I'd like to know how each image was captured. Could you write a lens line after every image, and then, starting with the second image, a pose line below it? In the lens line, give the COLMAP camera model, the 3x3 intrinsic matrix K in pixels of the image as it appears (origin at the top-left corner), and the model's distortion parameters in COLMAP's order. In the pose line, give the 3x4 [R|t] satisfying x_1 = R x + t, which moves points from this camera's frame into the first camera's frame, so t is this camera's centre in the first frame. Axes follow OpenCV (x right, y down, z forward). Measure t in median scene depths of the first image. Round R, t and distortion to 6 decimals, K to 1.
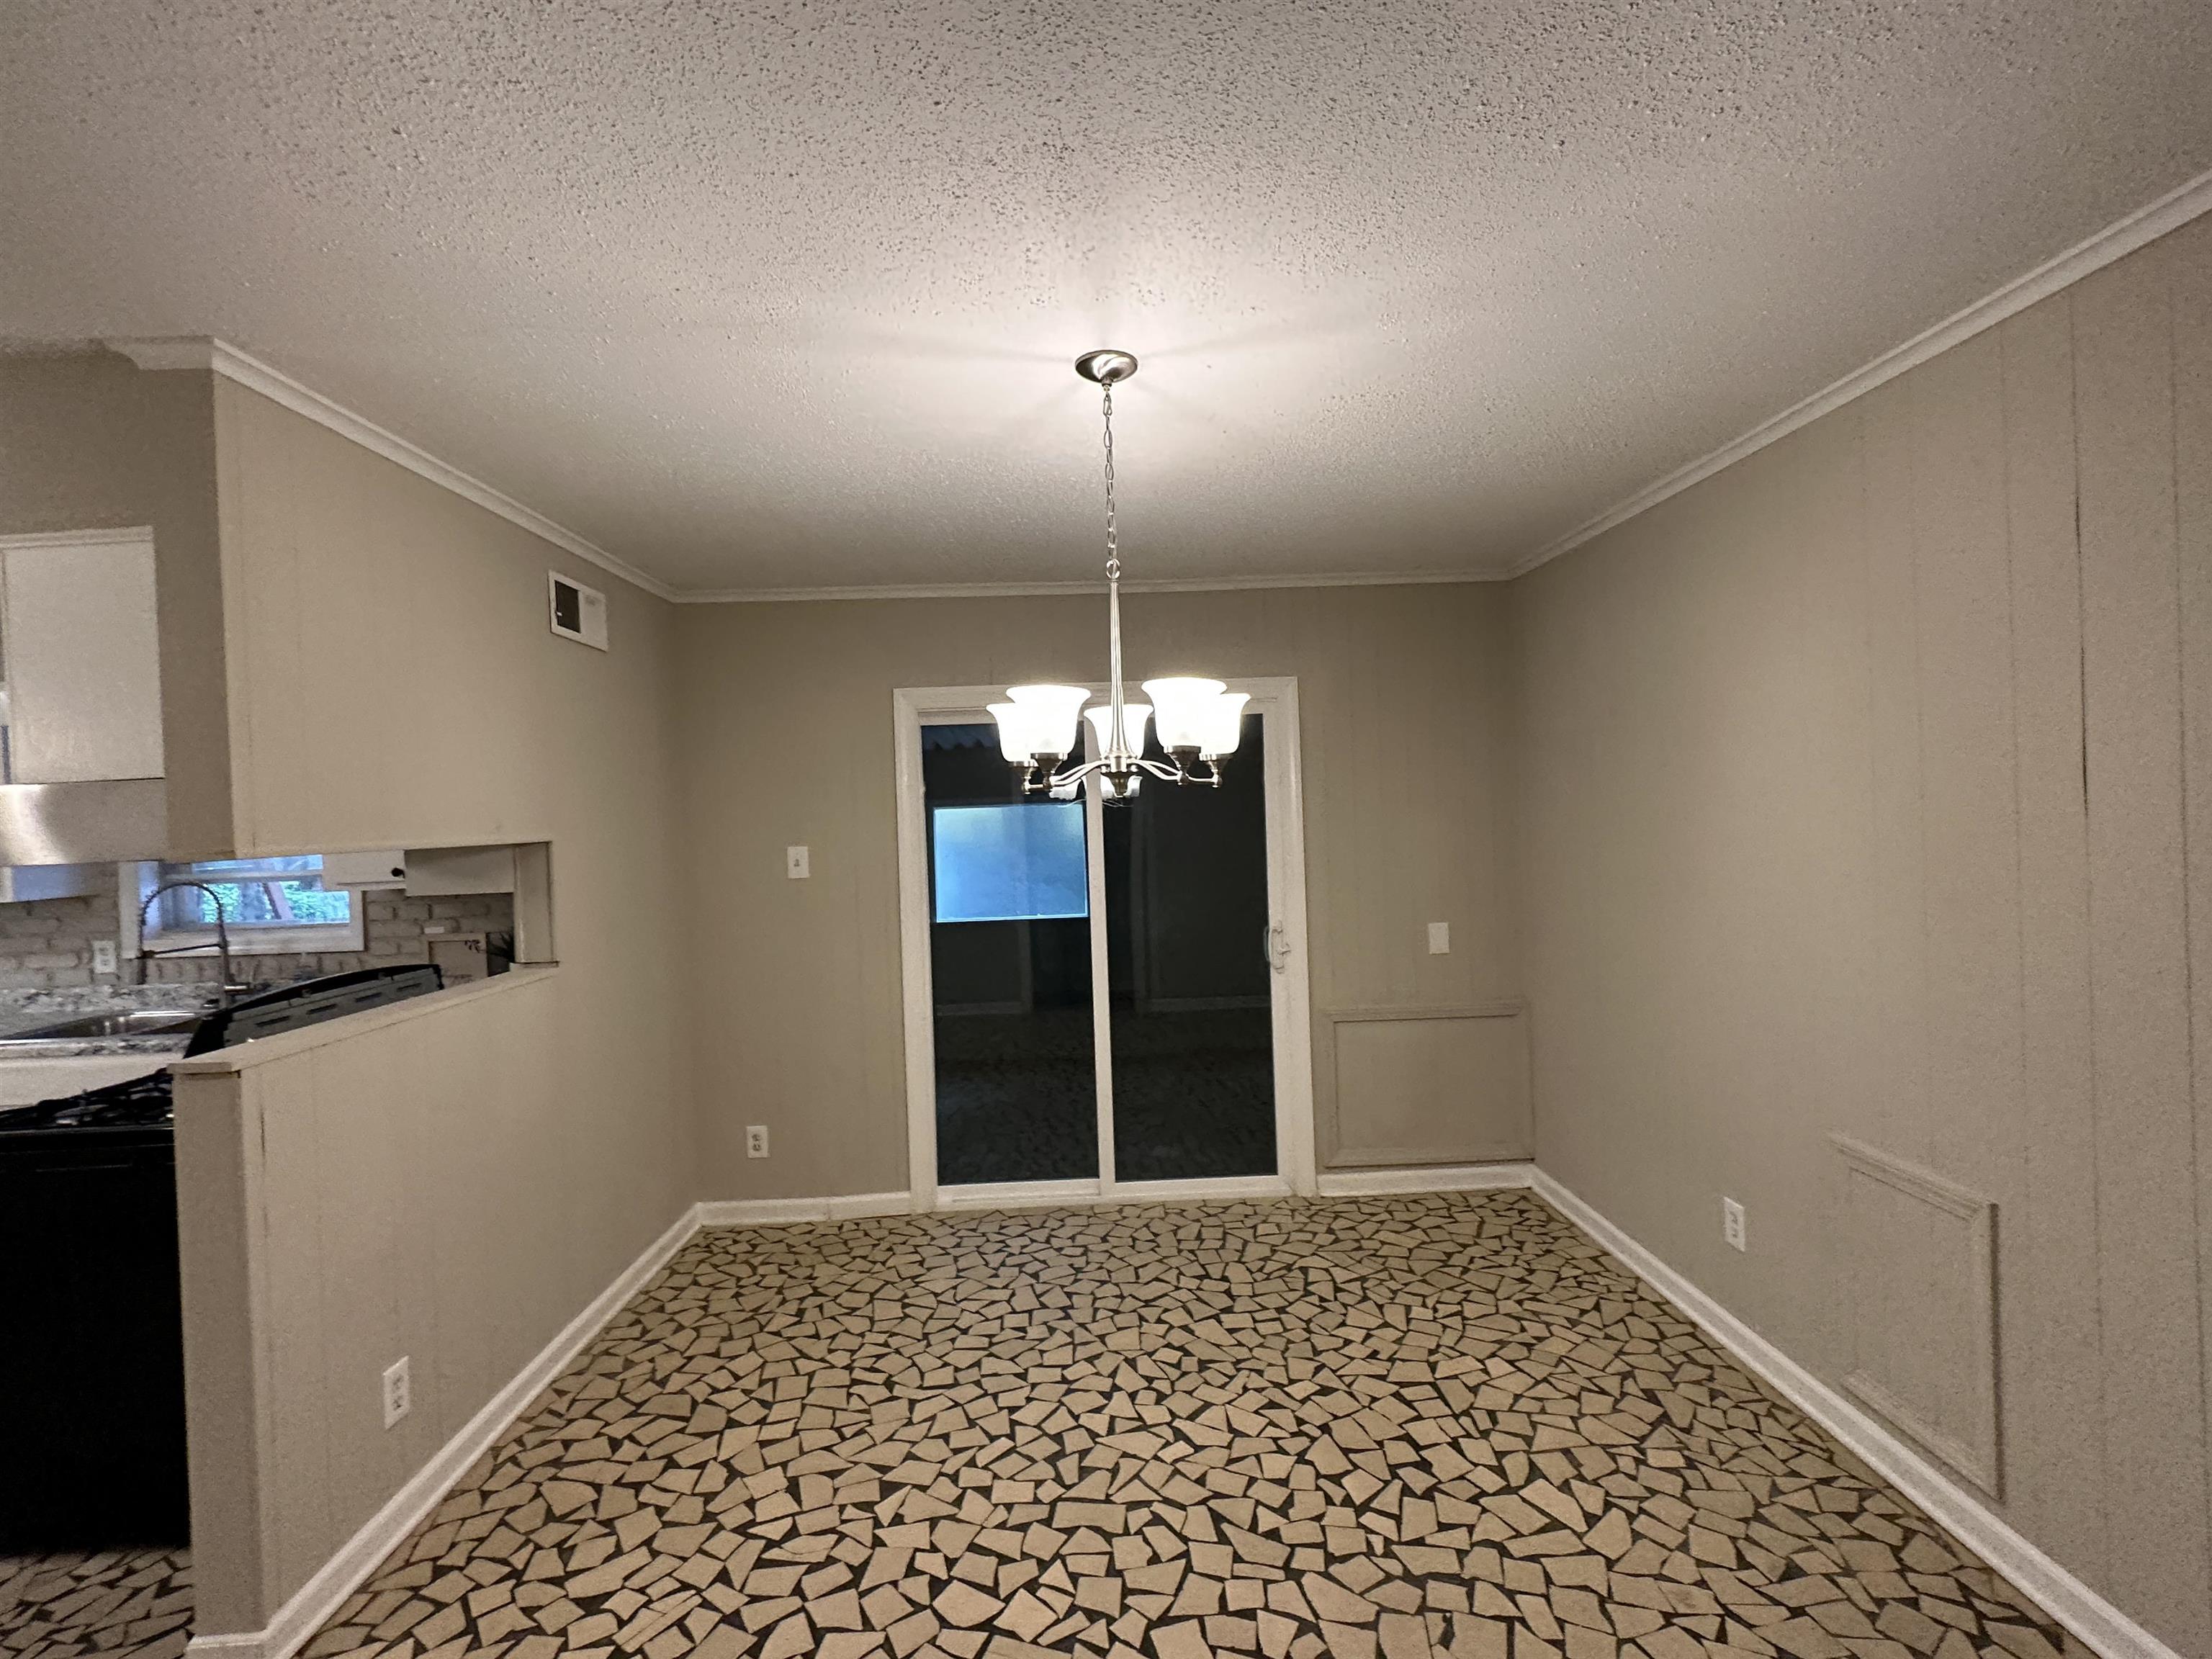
lens RADIAL K [[995.1, 0, 1107.8], [0, 995.1, 830.1], [0, 0, 1]] dist [-0.002121, 0.000275]
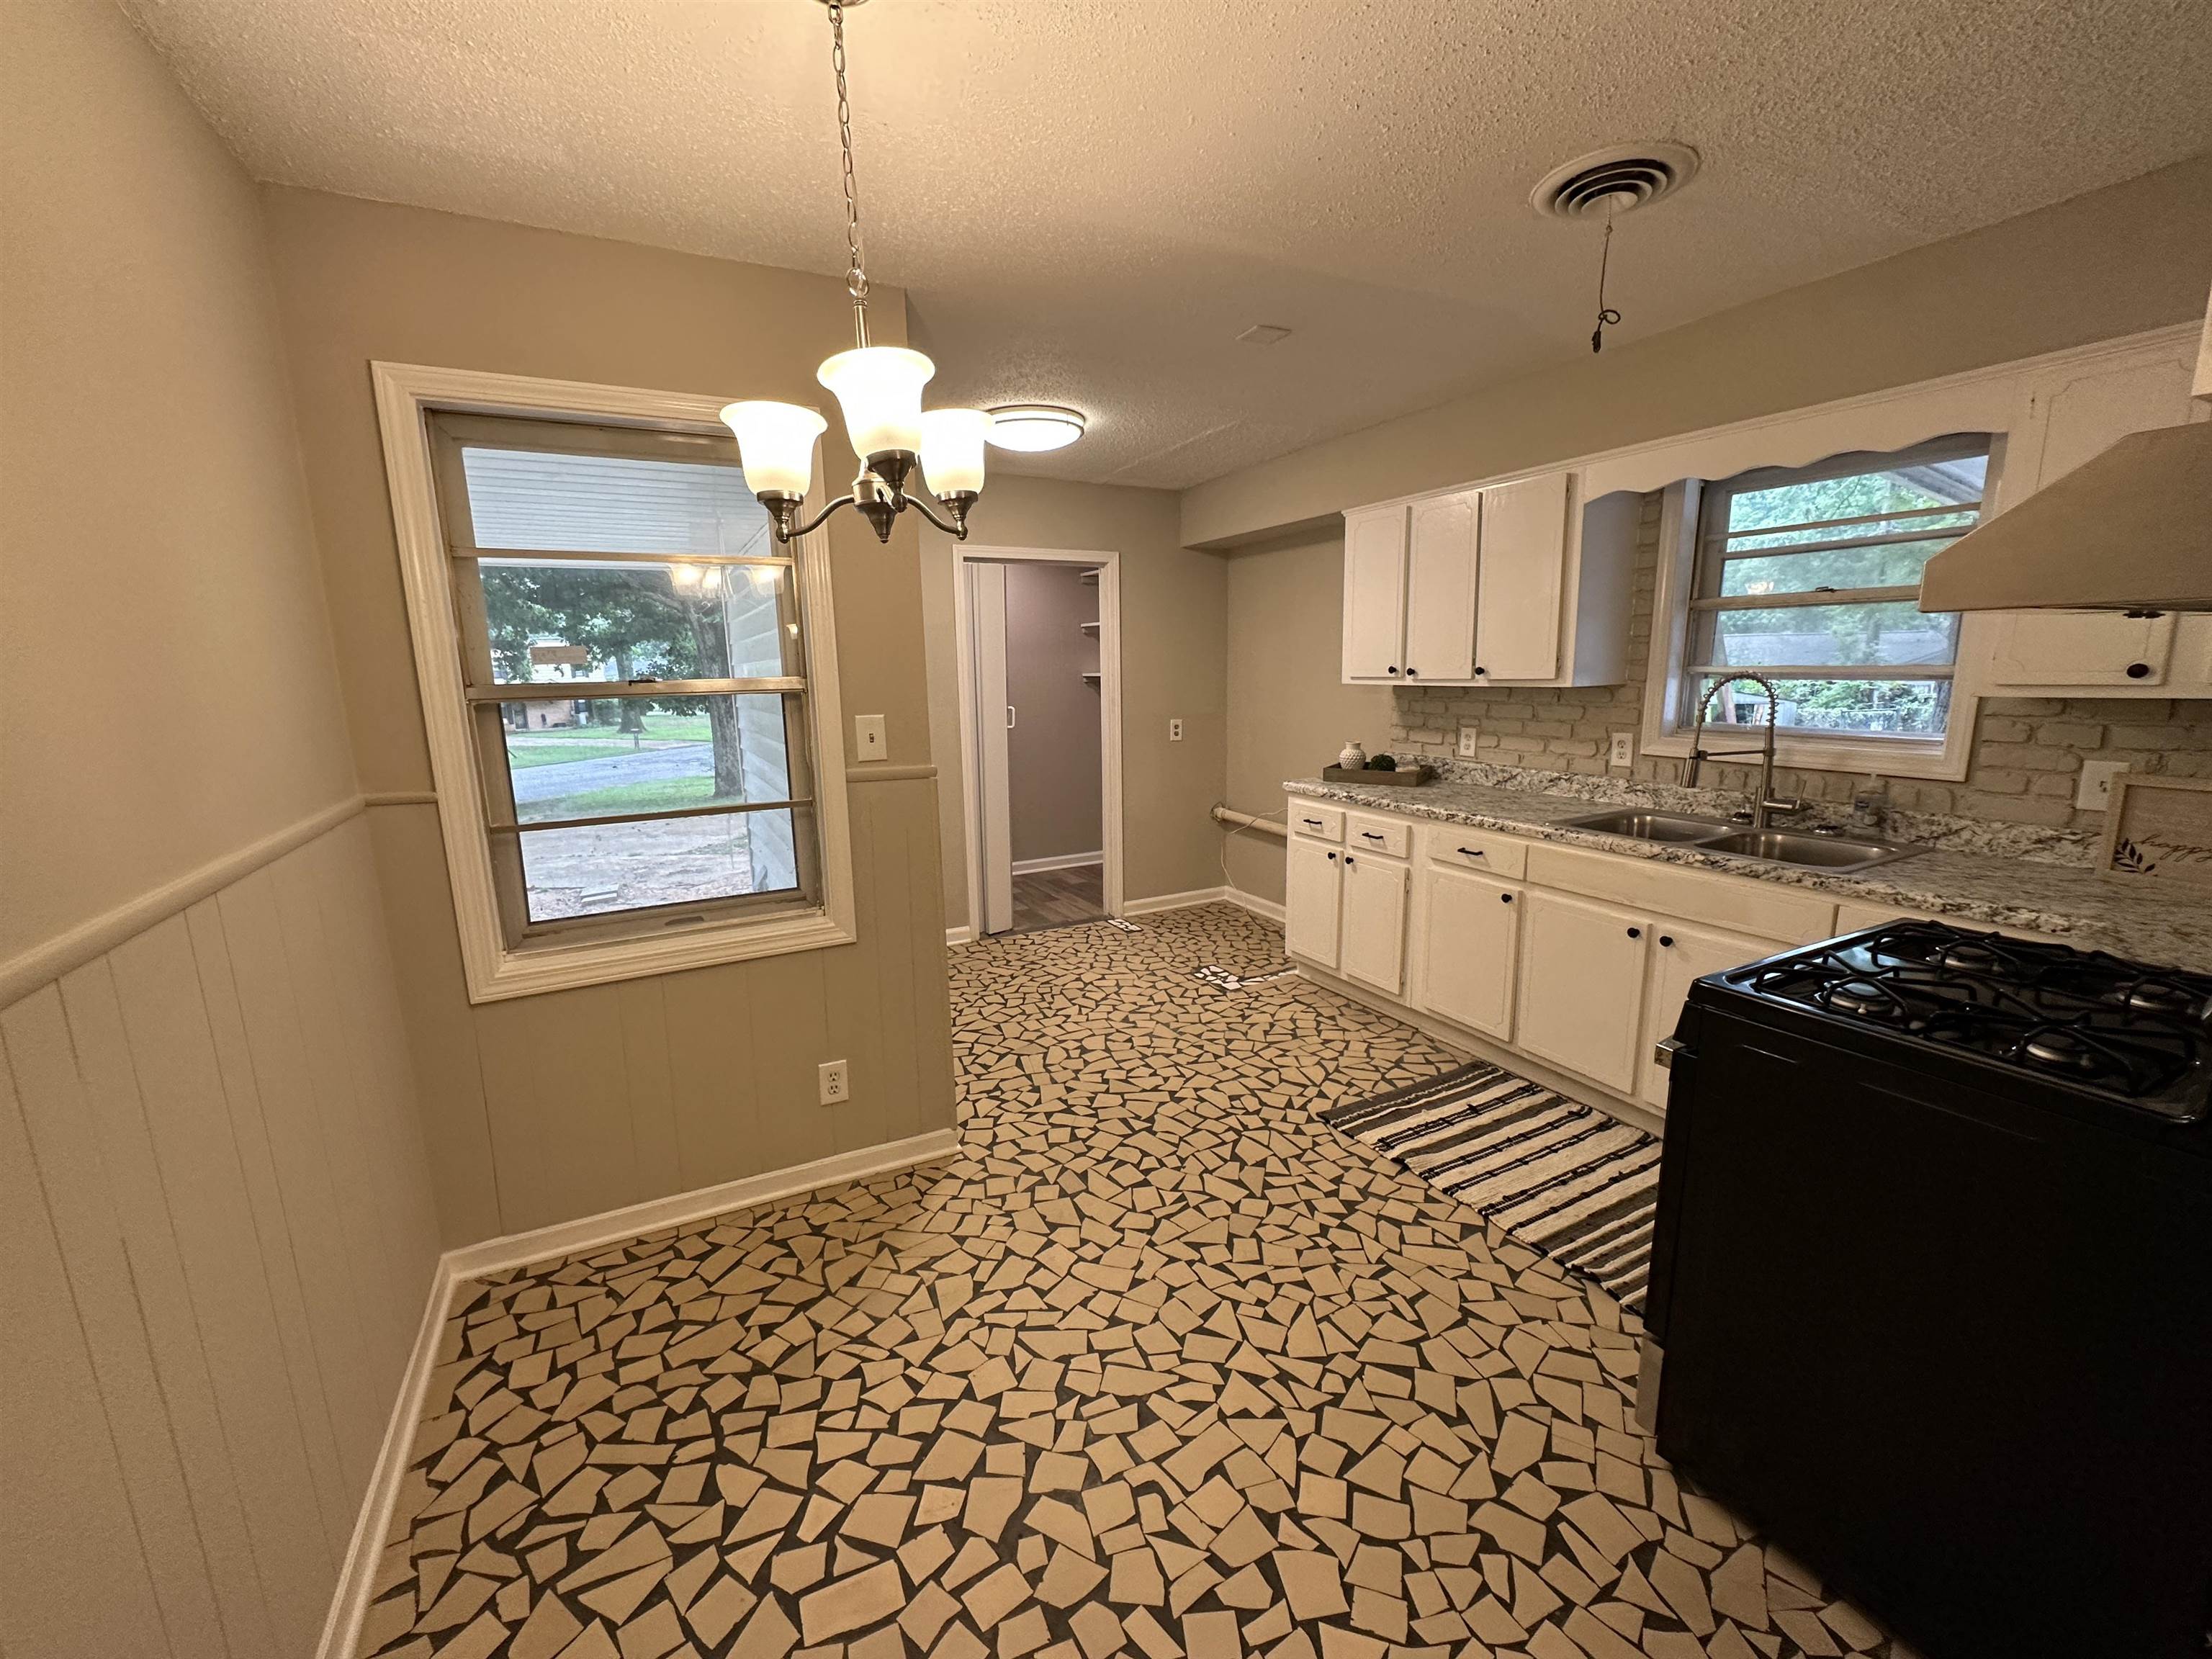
lens RADIAL K [[889.4, 0, 1106.0], [0, 889.4, 829.5], [0, 0, 1]] dist [-0.003219, 0.000518]
pose [[0.440405, 0.191499, -0.877139, -0.613031], [-0.014030, 0.978336, 0.206548, 0.042498], [0.897690, -0.078659, 0.433550, 0.220145]]
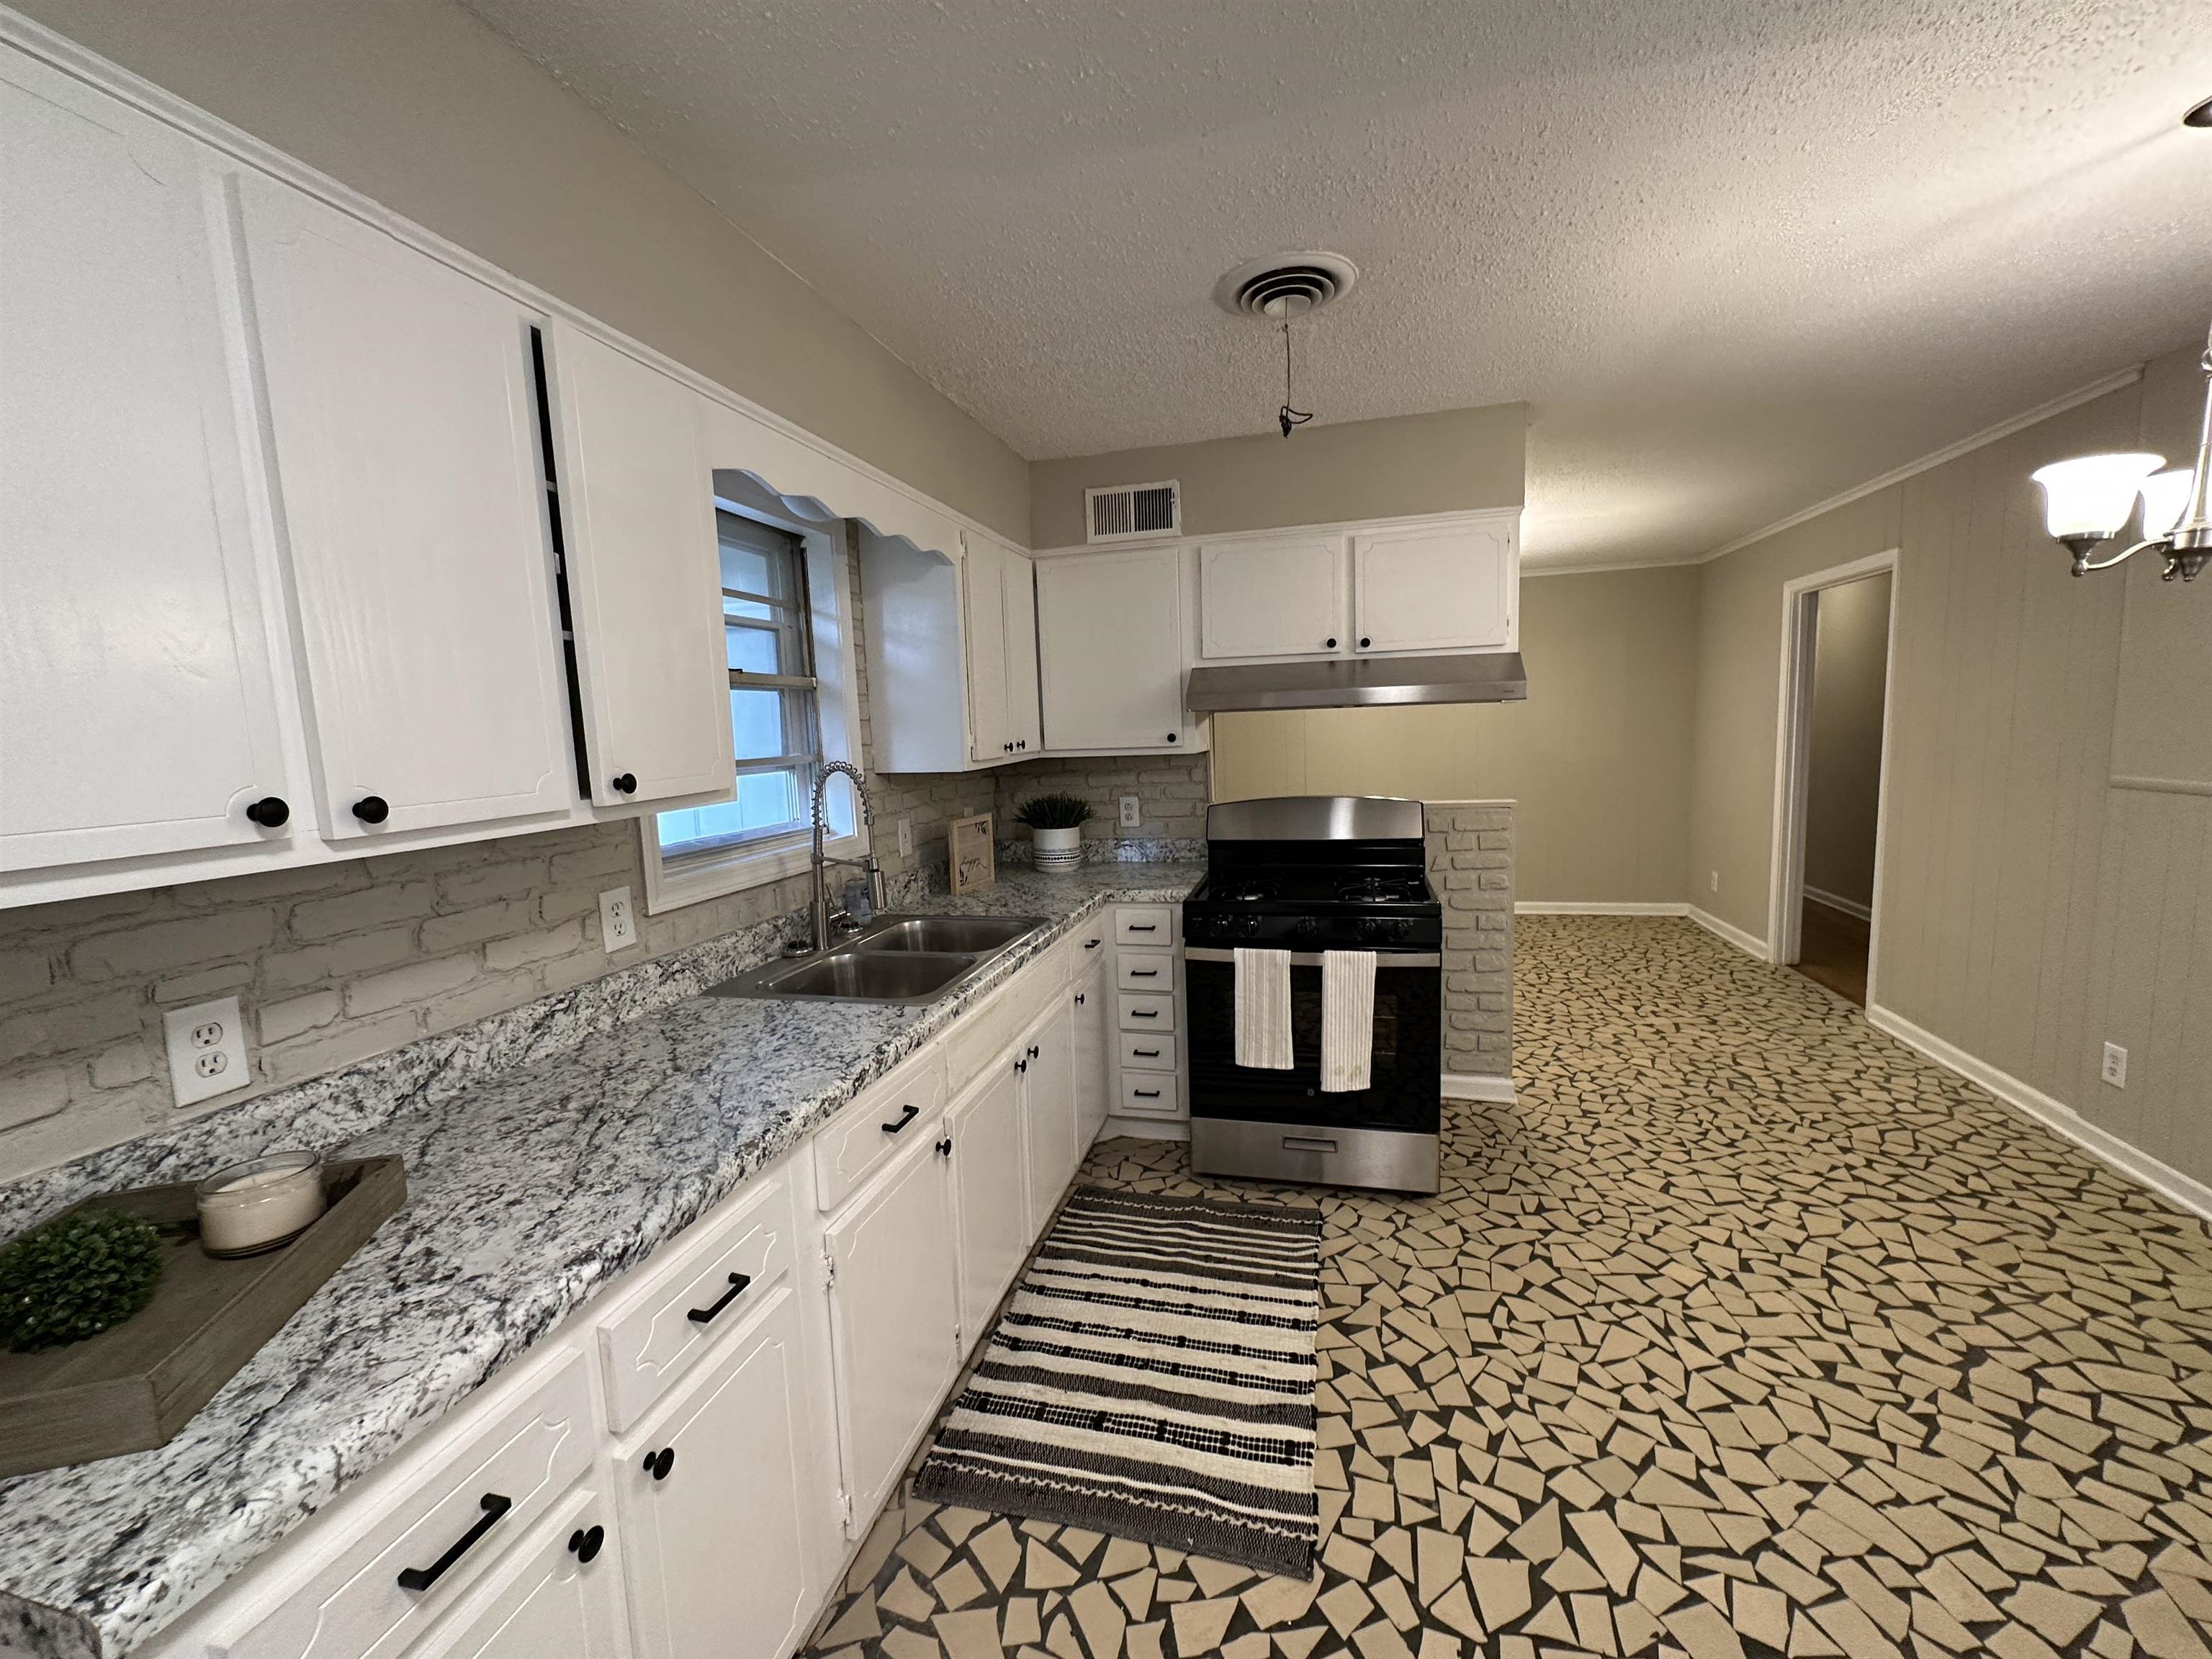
lens RADIAL K [[889.4, 0, 1106.0], [0, 889.4, 829.5], [0, 0, 1]] dist [-0.003219, 0.000518]
pose [[0.287278, -0.087849, 0.953810, -1.872849], [0.044494, 0.995934, 0.078328, 0.072719], [-0.956813, 0.019936, 0.290019, 0.821162]]
